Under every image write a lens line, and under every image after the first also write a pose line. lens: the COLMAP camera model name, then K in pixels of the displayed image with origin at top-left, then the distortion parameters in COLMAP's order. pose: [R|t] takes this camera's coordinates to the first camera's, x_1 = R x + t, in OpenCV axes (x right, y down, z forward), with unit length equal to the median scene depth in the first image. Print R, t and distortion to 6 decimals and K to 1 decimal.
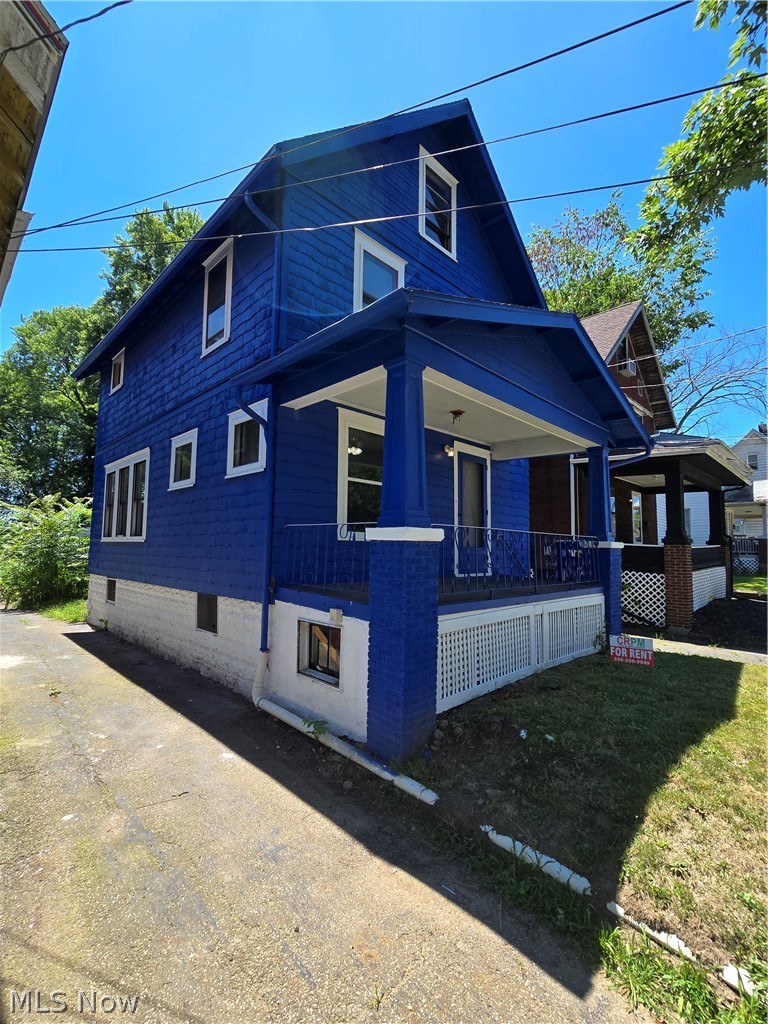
lens RADIAL K [[465.5, 0, 385.2], [0, 465.5, 514.0], [0, 0, 1]] dist [-0.000433, -0.000014]
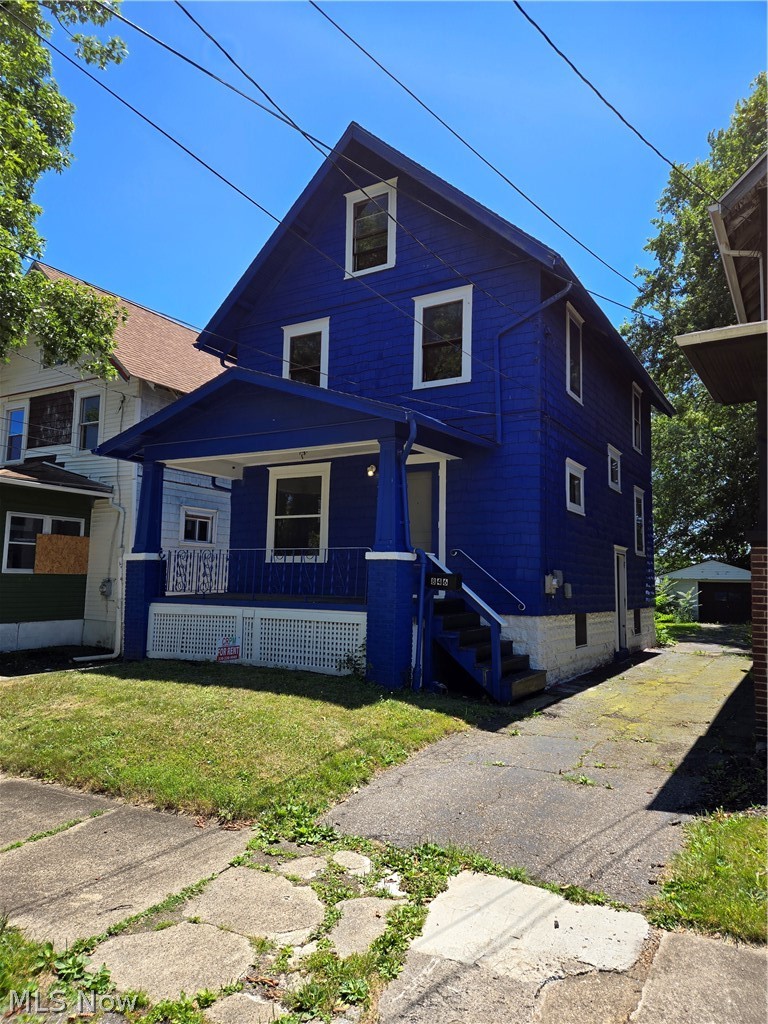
lens RADIAL K [[684.1, 0, 385.4], [0, 684.1, 509.8], [0, 0, 1]] dist [0.006982, 0.000566]
pose [[0.239087, -0.108753, -0.964889, 1.922353], [0.063895, 0.993316, -0.096125, 0.115000], [0.968894, -0.038669, 0.244438, 0.822701]]
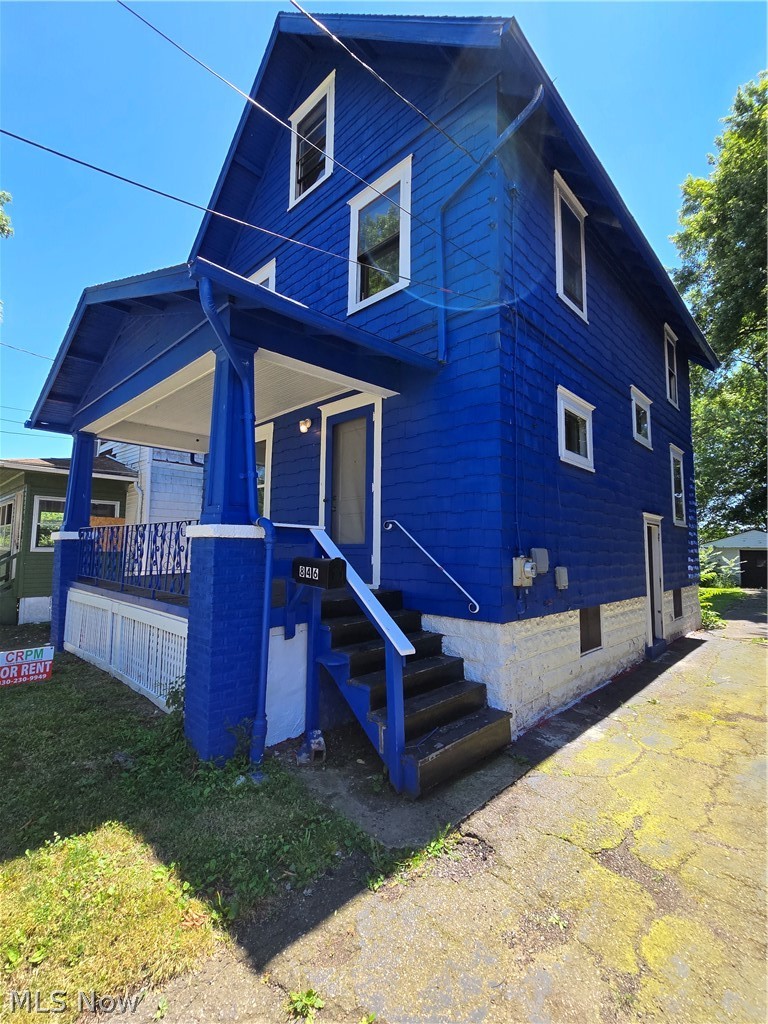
lens RADIAL K [[462.8, 0, 385.7], [0, 462.8, 507.4], [0, 0, 1]] dist [-0.015611, -0.000032]
pose [[0.024030, -0.098648, -0.994832, 1.149918], [0.071515, 0.992740, -0.096713, 0.116130], [0.997150, -0.068821, 0.030910, 1.356101]]
